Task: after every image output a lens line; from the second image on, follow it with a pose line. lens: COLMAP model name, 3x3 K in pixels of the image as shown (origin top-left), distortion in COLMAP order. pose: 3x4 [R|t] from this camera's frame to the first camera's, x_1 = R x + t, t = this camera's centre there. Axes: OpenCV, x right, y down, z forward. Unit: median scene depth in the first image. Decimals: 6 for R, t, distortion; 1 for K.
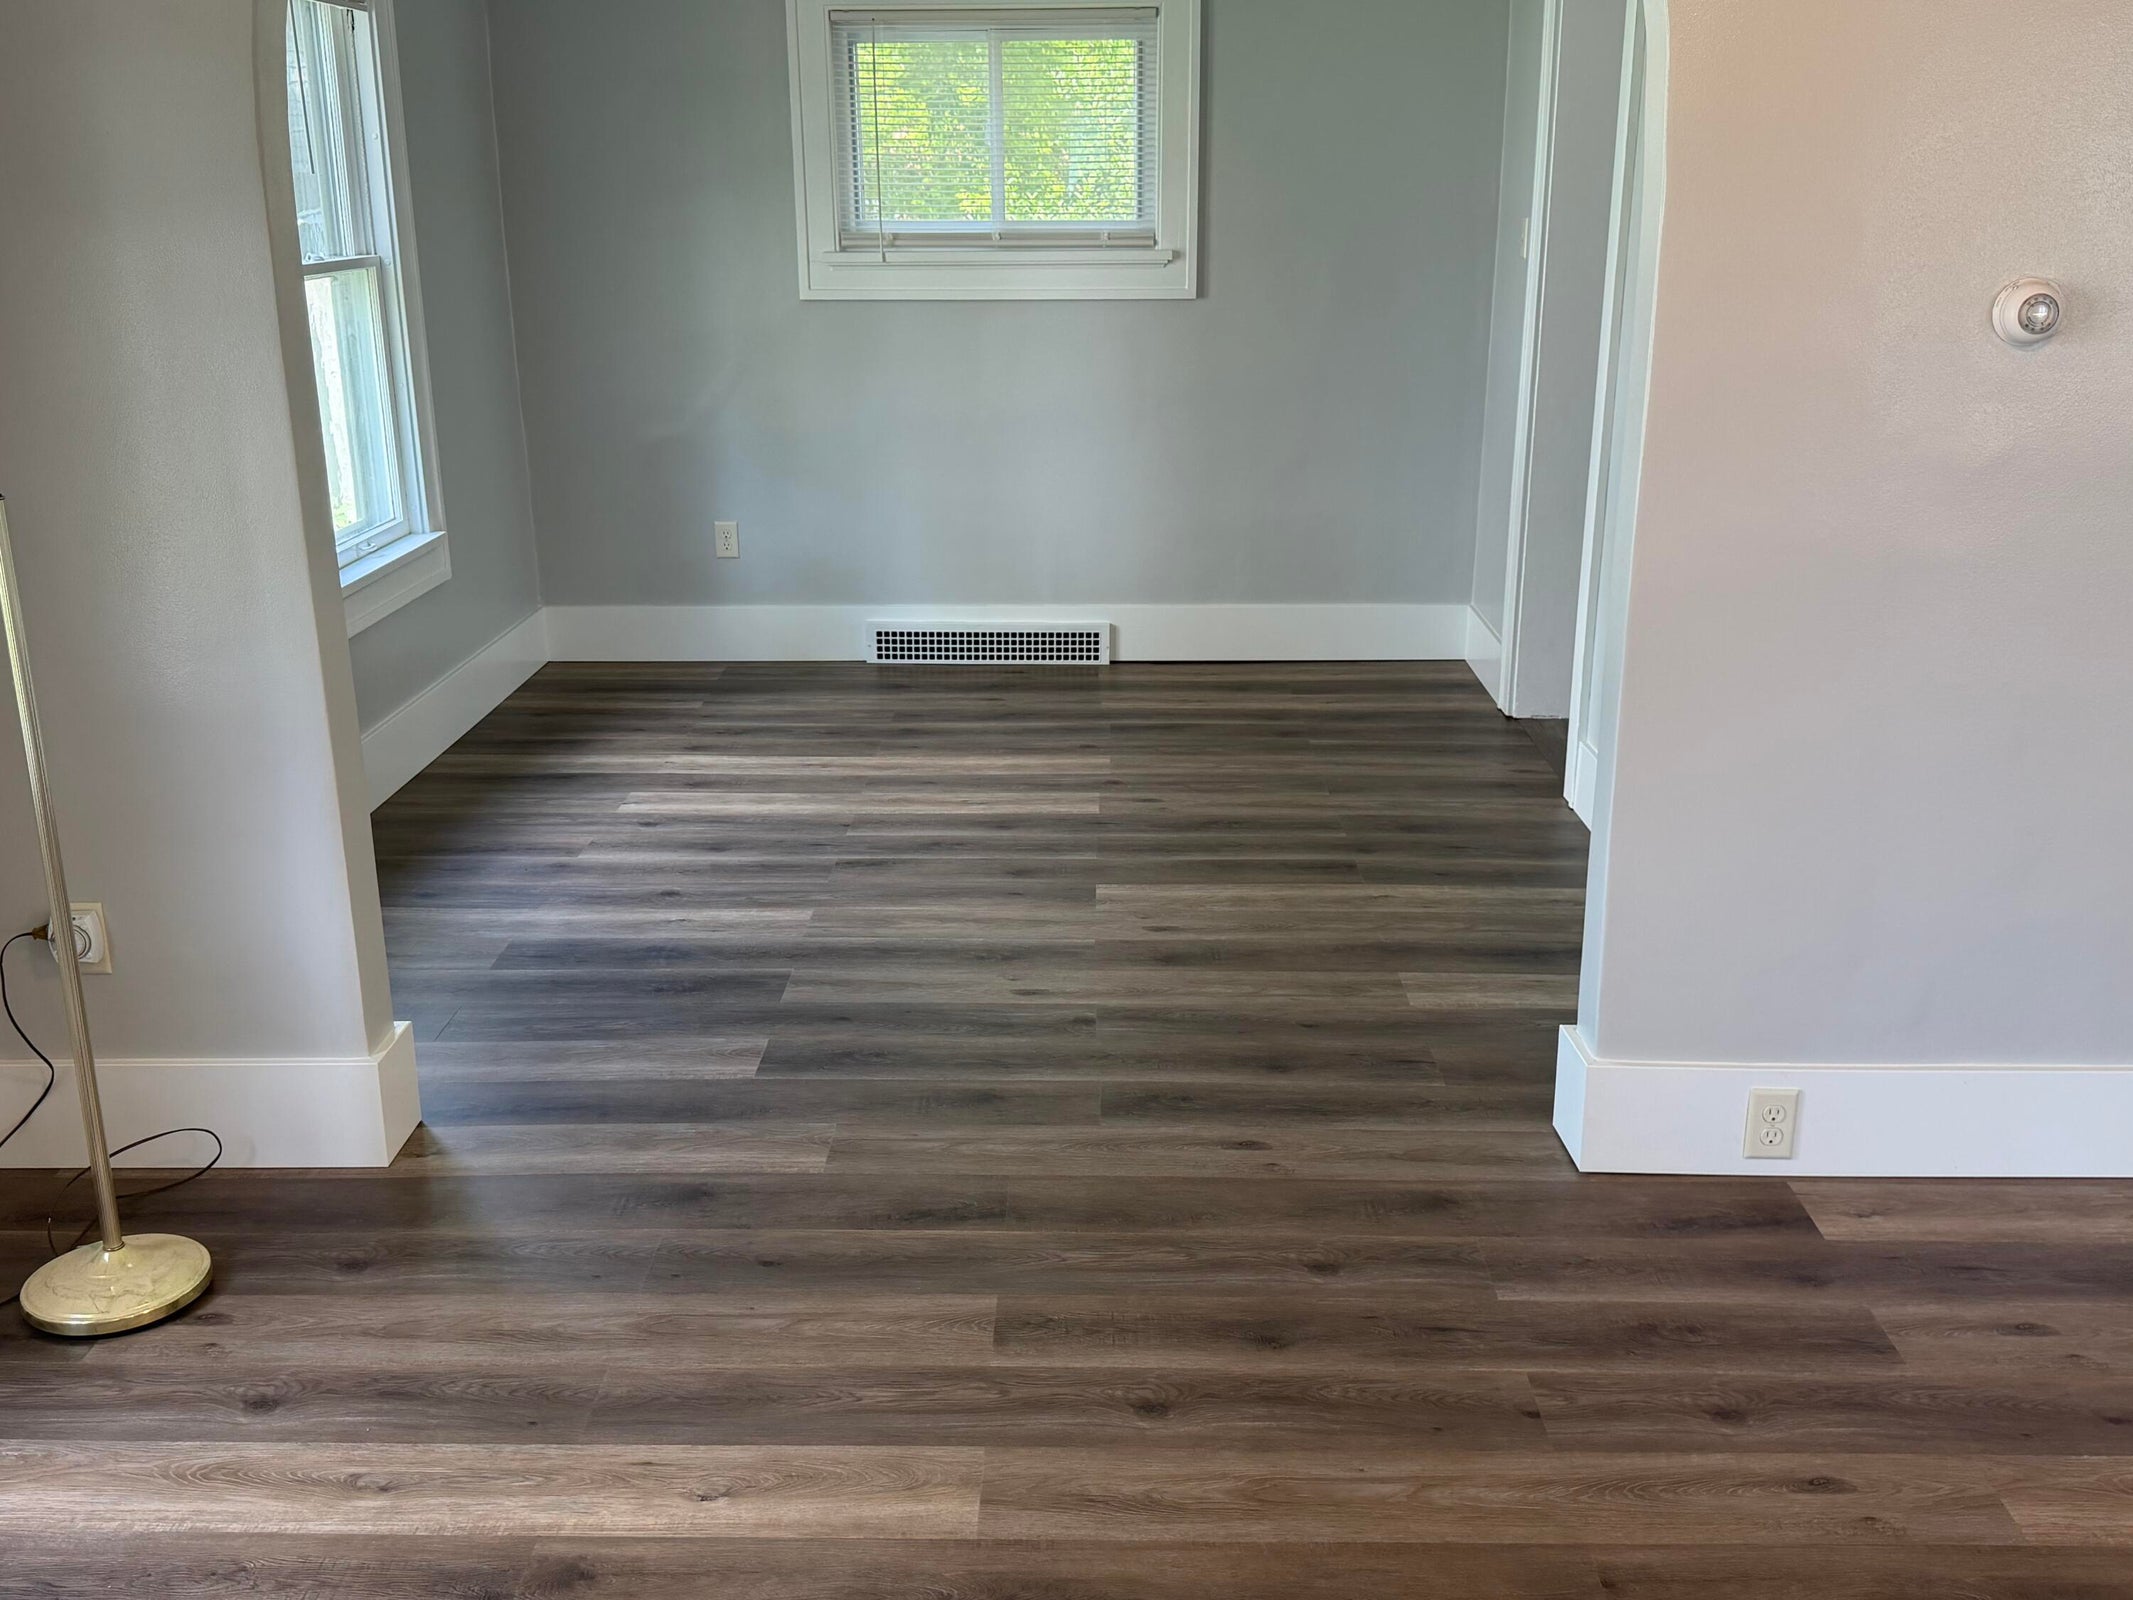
lens RADIAL K [[2011.8, 0, 1069.8], [0, 2011.8, 803.5], [0, 0, 1]] dist [0.174885, -0.308016]
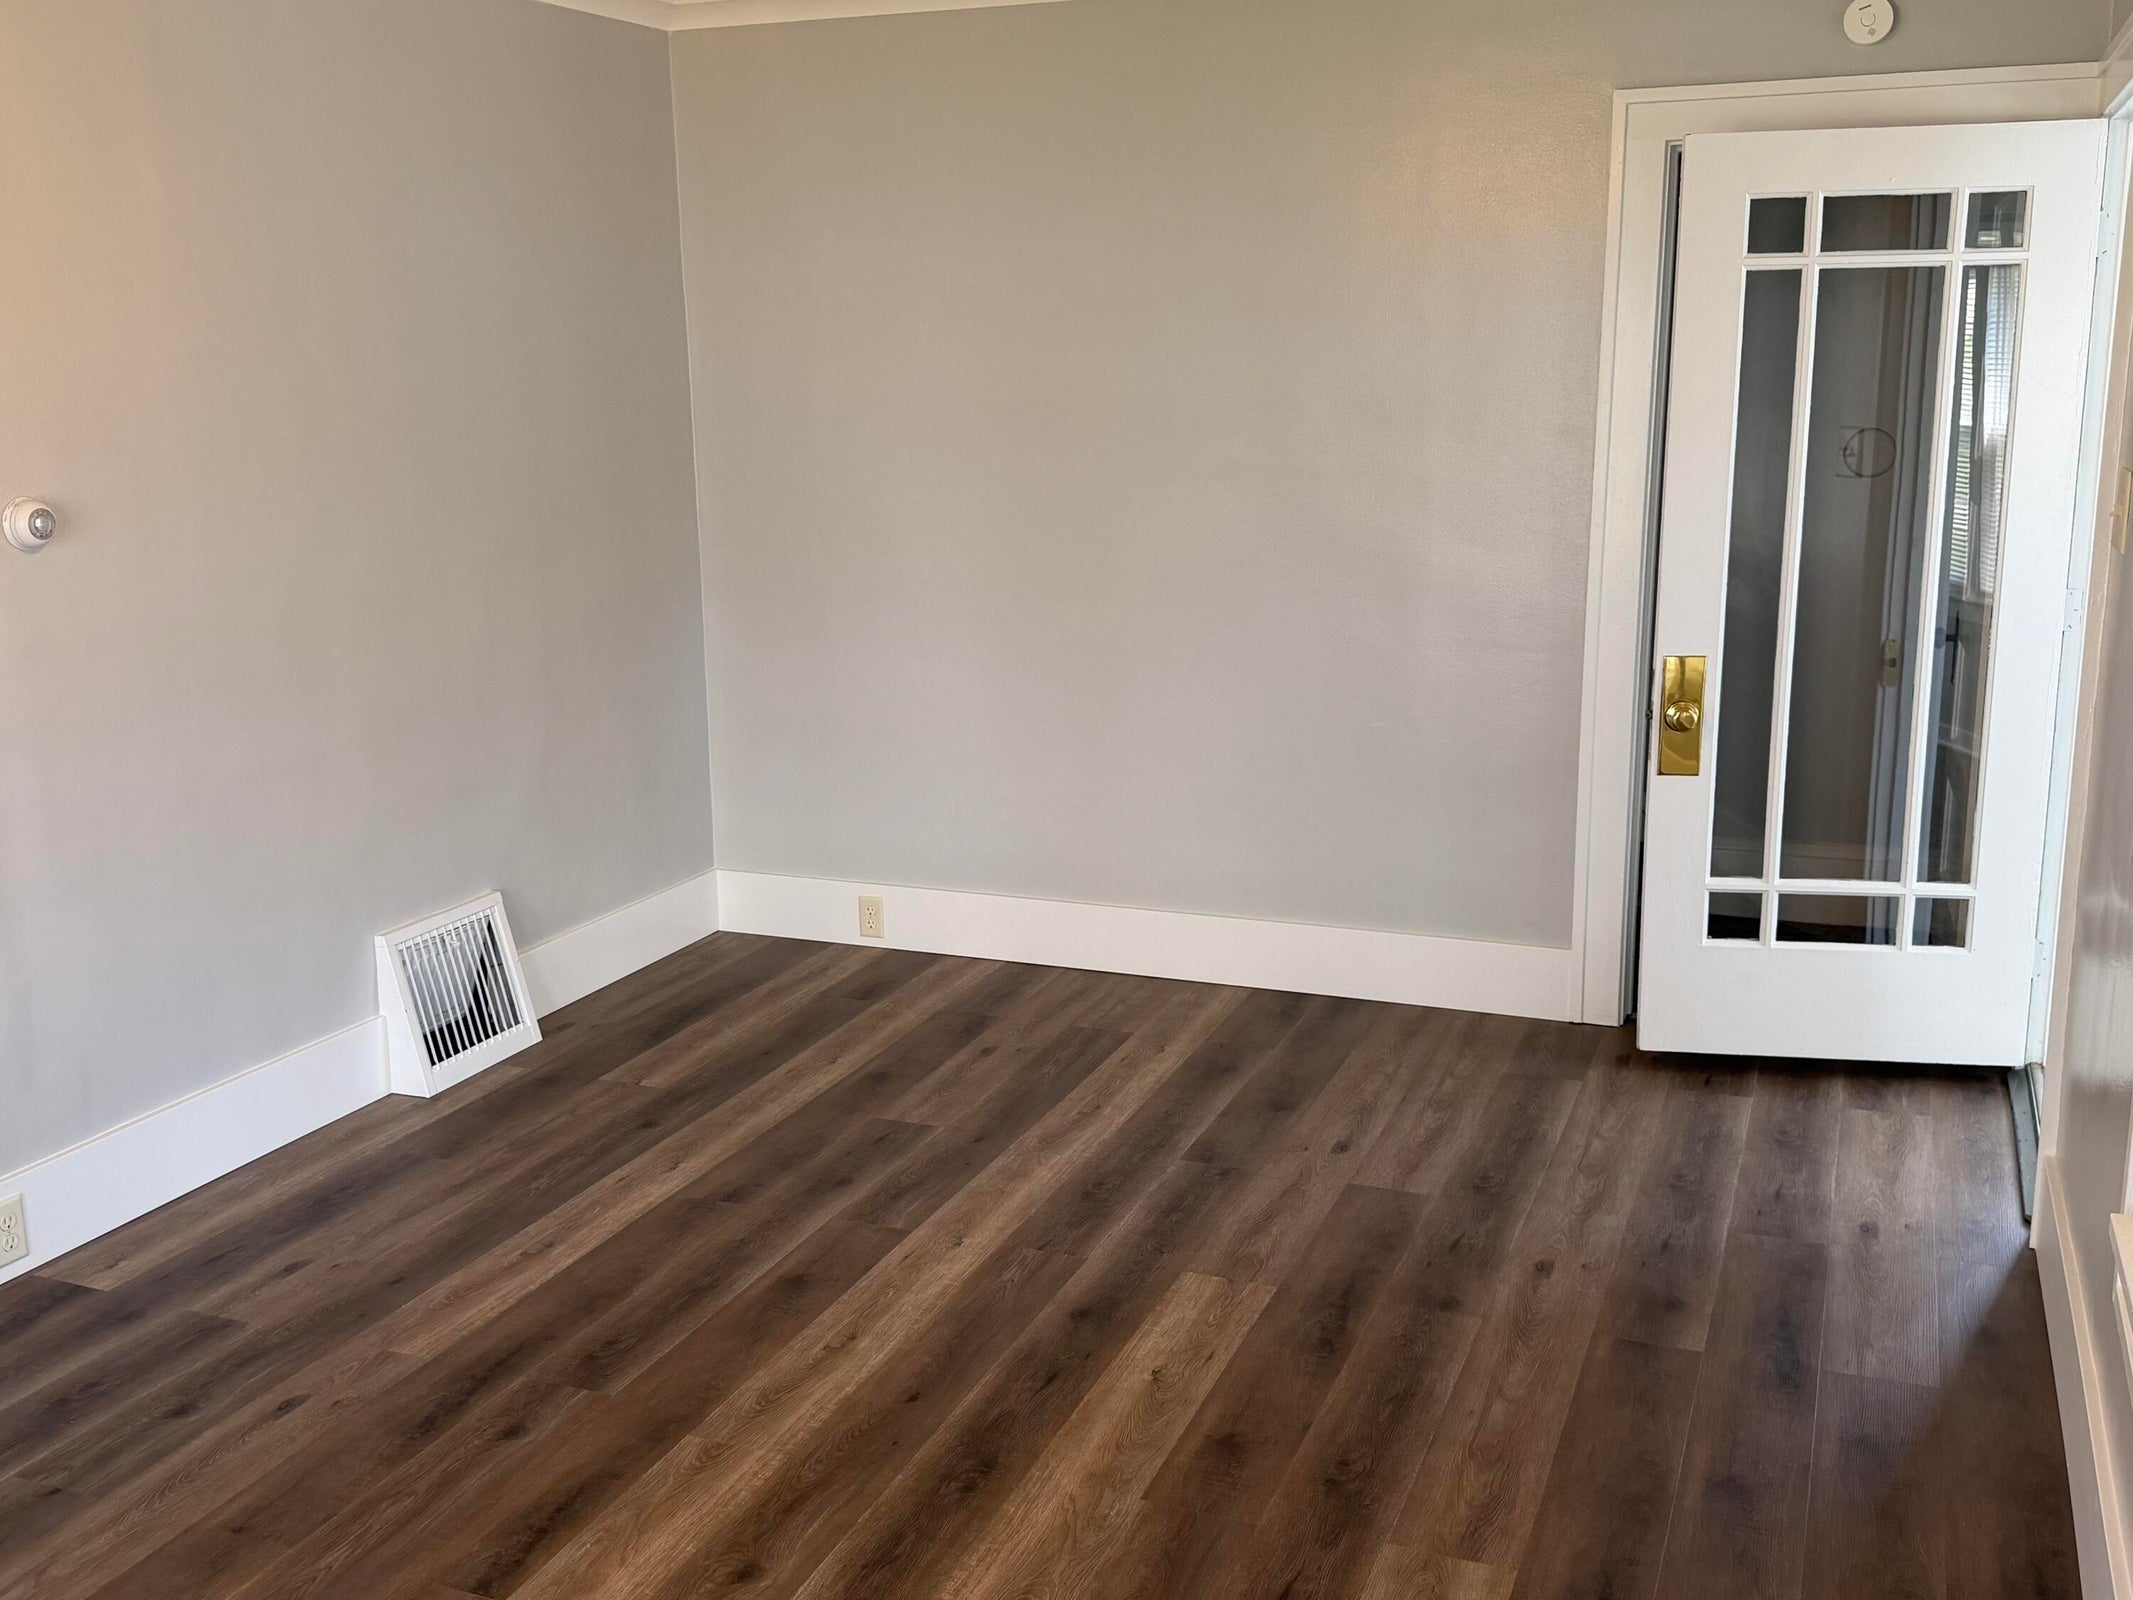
lens RADIAL K [[2011.8, 0, 1069.8], [0, 2011.8, 803.5], [0, 0, 1]] dist [0.174885, -0.308016]
pose [[0.365747, -0.200529, 0.908855, -0.494485], [0.284100, 0.953961, 0.096152, -0.014385], [-0.886293, 0.223038, 0.405879, -0.043175]]
